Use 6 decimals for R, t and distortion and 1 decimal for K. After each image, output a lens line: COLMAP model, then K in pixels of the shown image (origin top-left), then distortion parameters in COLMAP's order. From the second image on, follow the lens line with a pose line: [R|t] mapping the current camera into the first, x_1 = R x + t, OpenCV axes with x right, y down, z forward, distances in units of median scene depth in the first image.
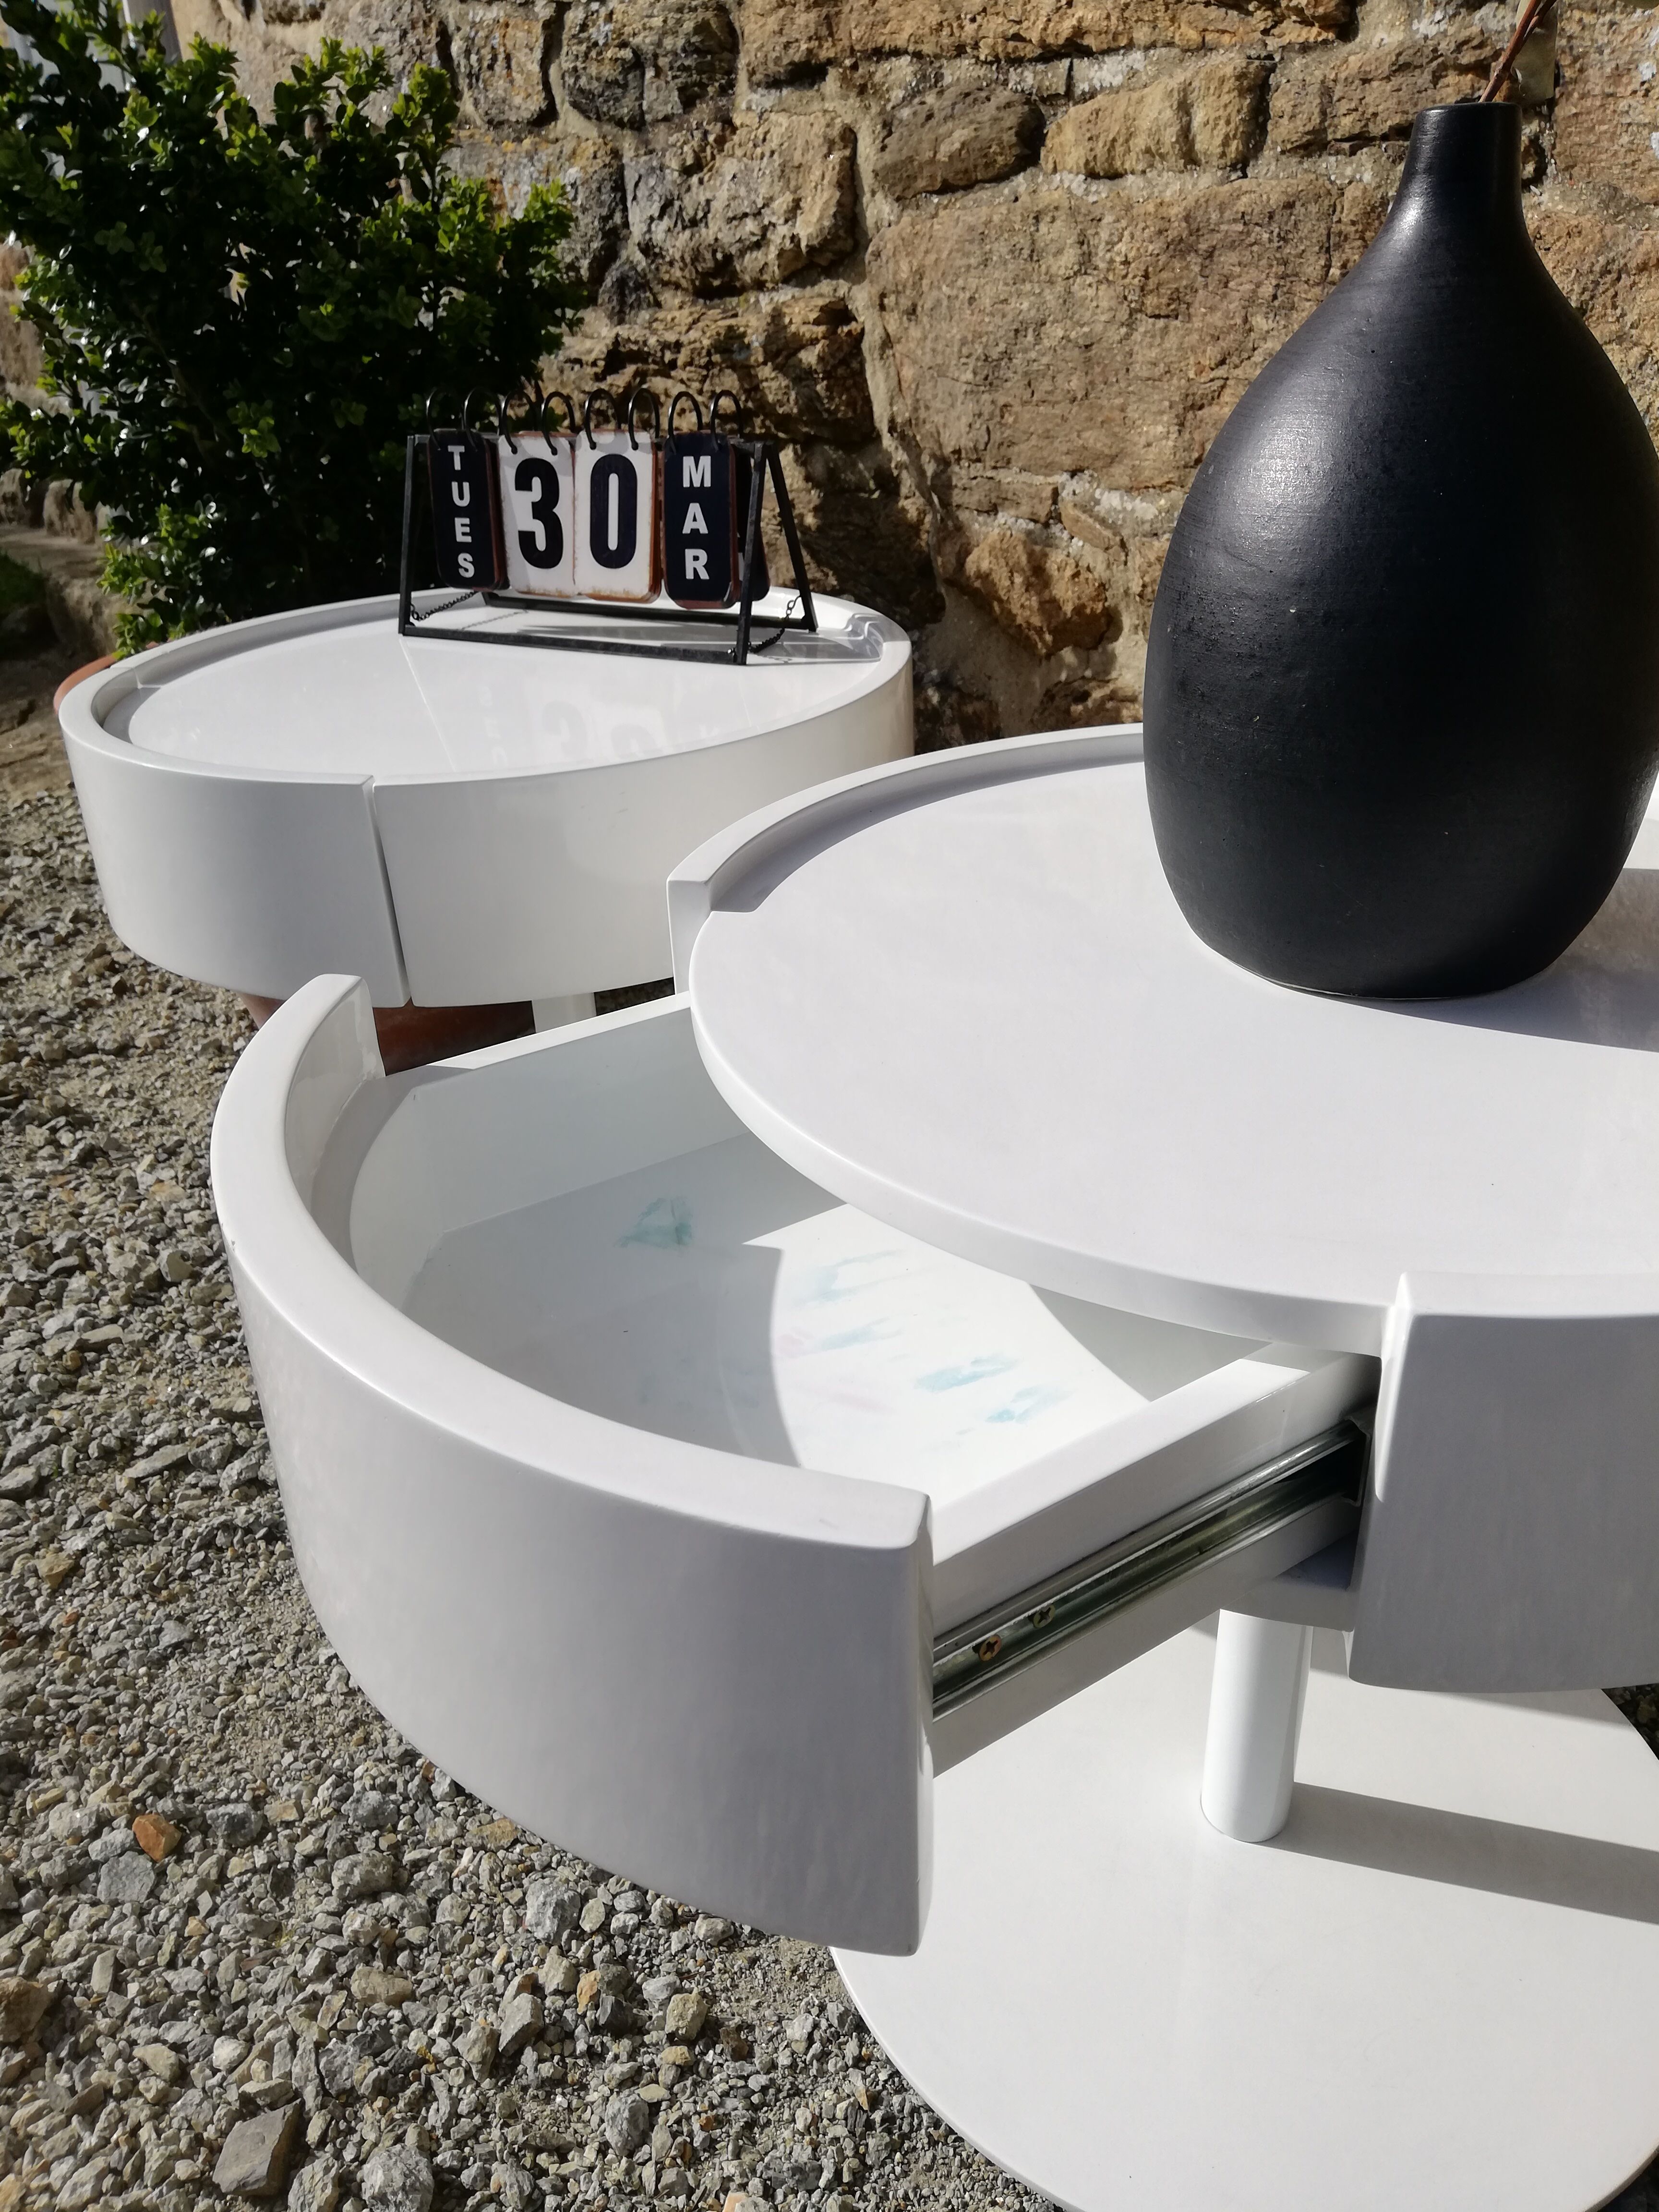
lens RADIAL K [[1710.4, 0, 829.5], [0, 1710.4, 1106.0], [0, 0, 1]] dist [0.036437, -0.050711]
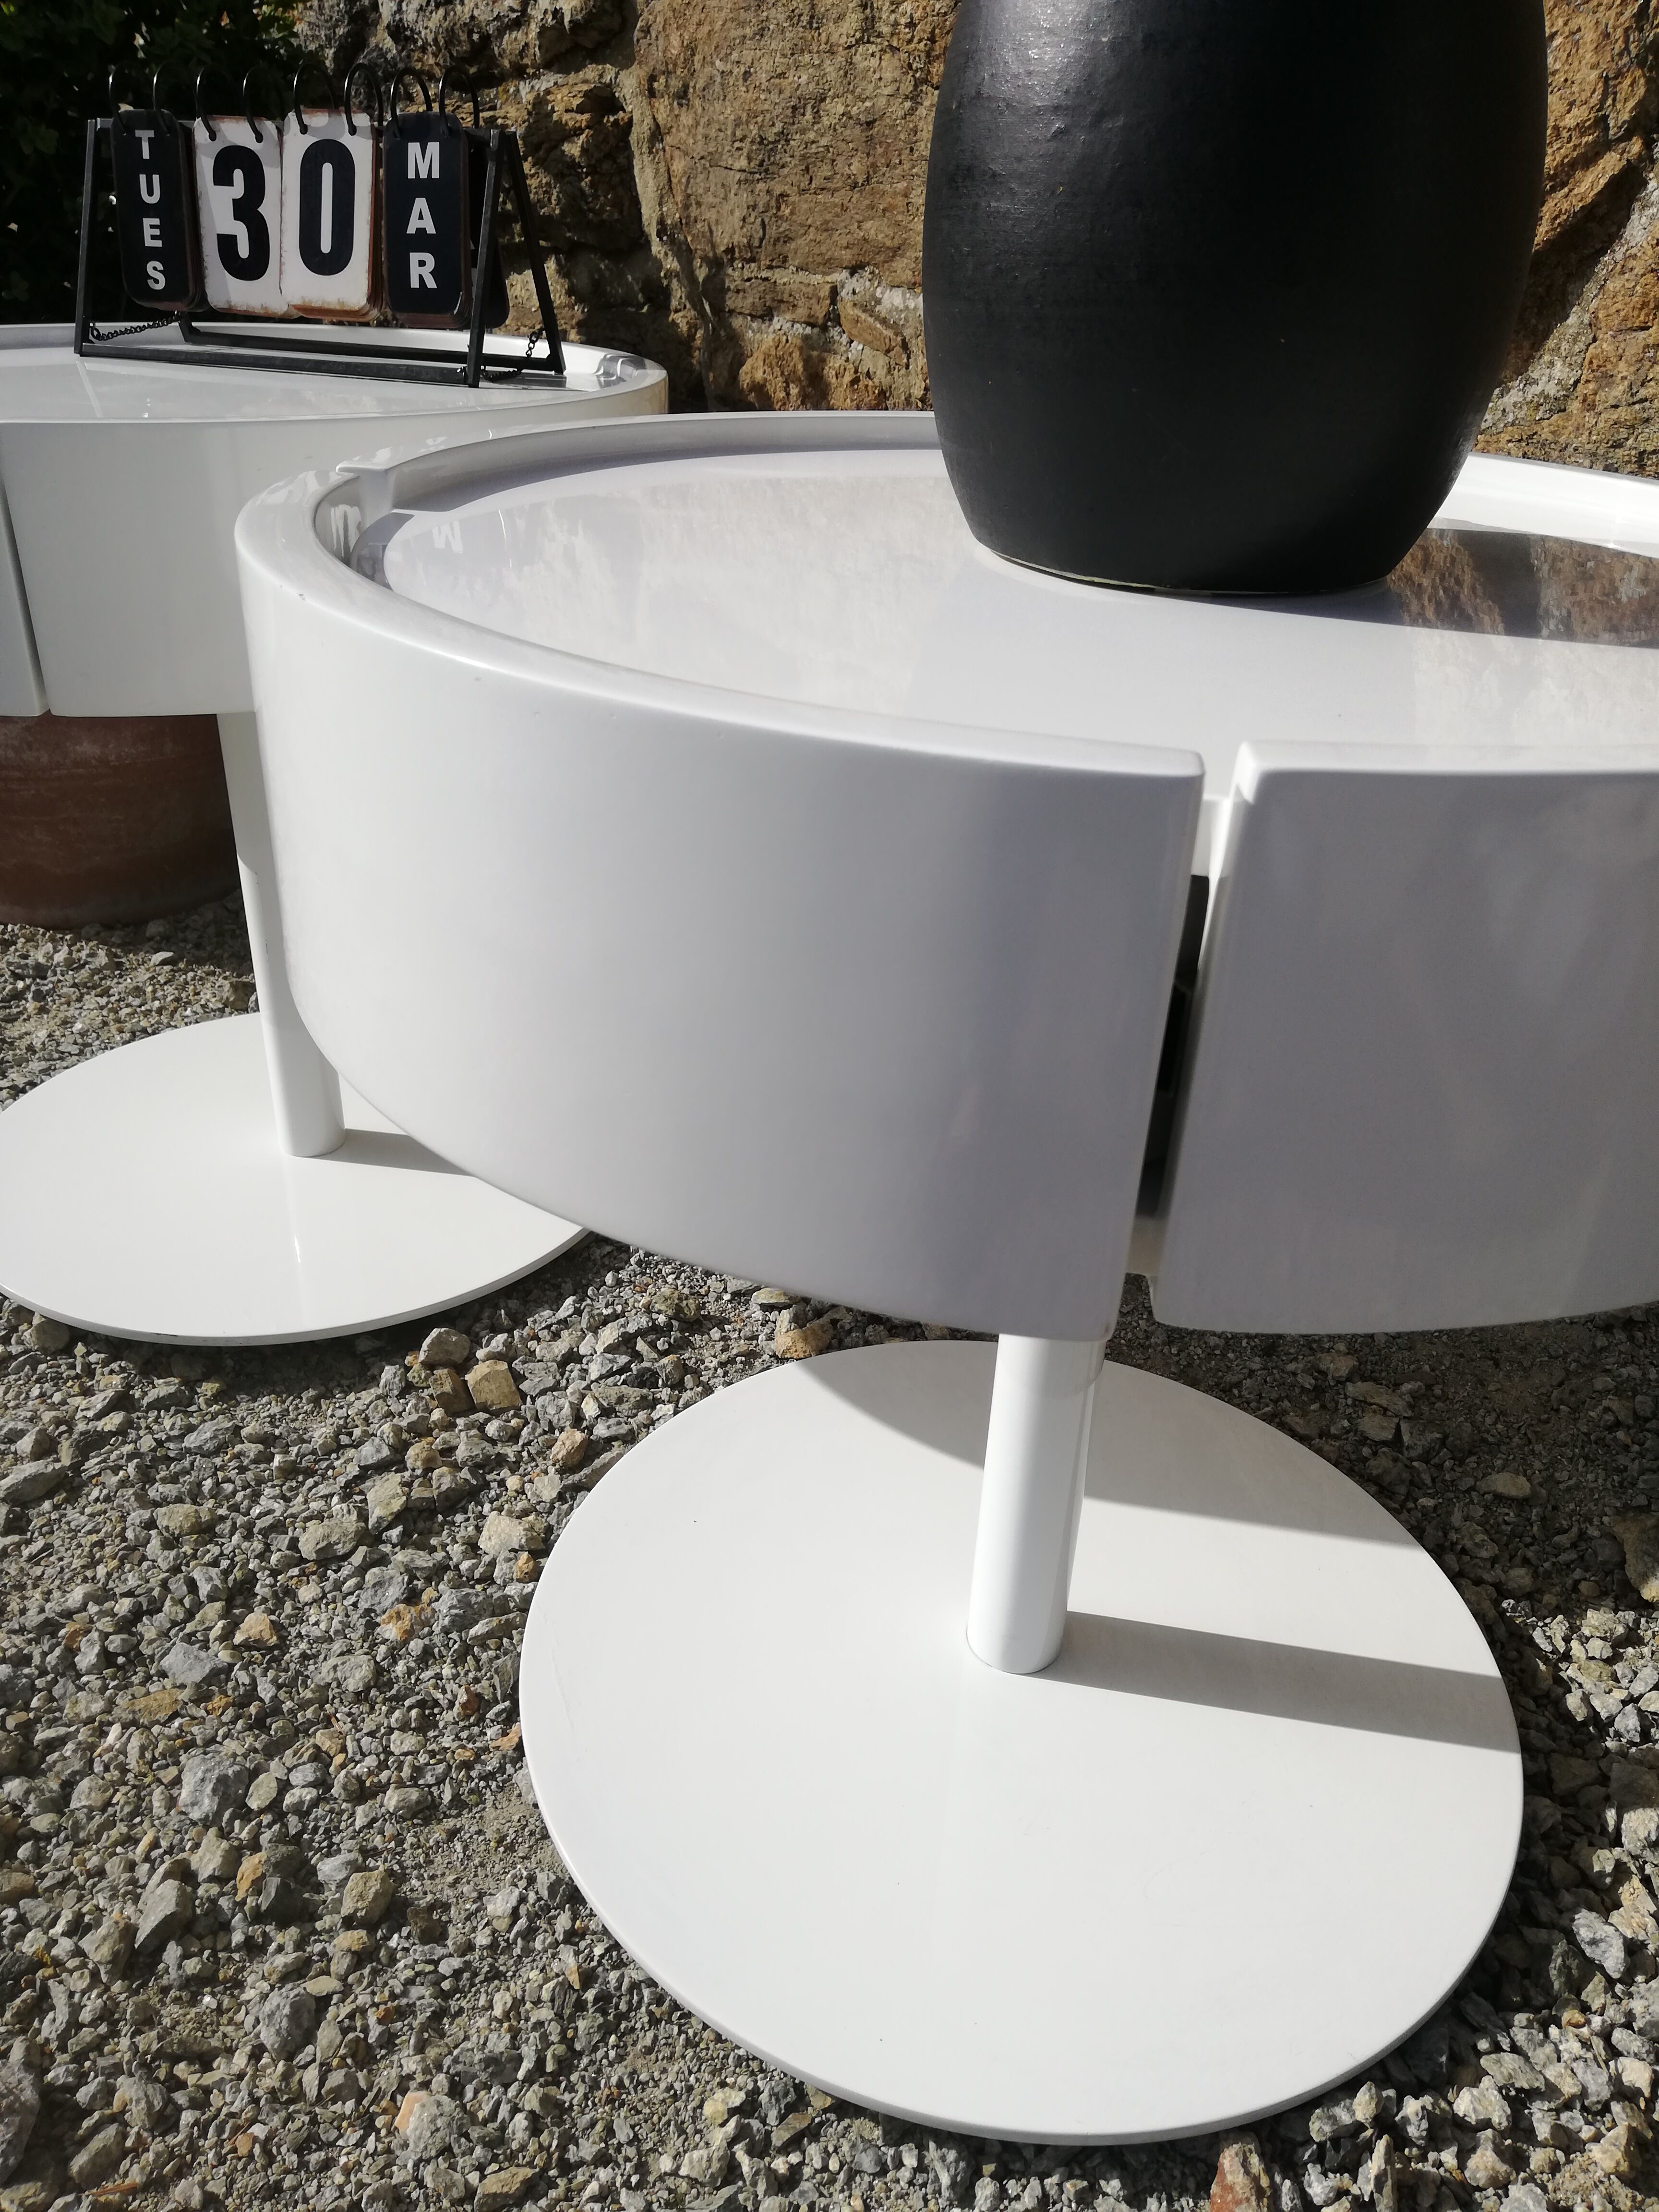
lens RADIAL K [[1695.7, 0, 835.5], [0, 1695.7, 1095.7], [0, 0, 1]] dist [0.030297, -0.043016]
pose [[0.991374, 0.013077, 0.130411, 0.026151], [-0.013896, 0.999889, 0.005371, 0.109049], [-0.130327, -0.007137, 0.991445, 0.121273]]
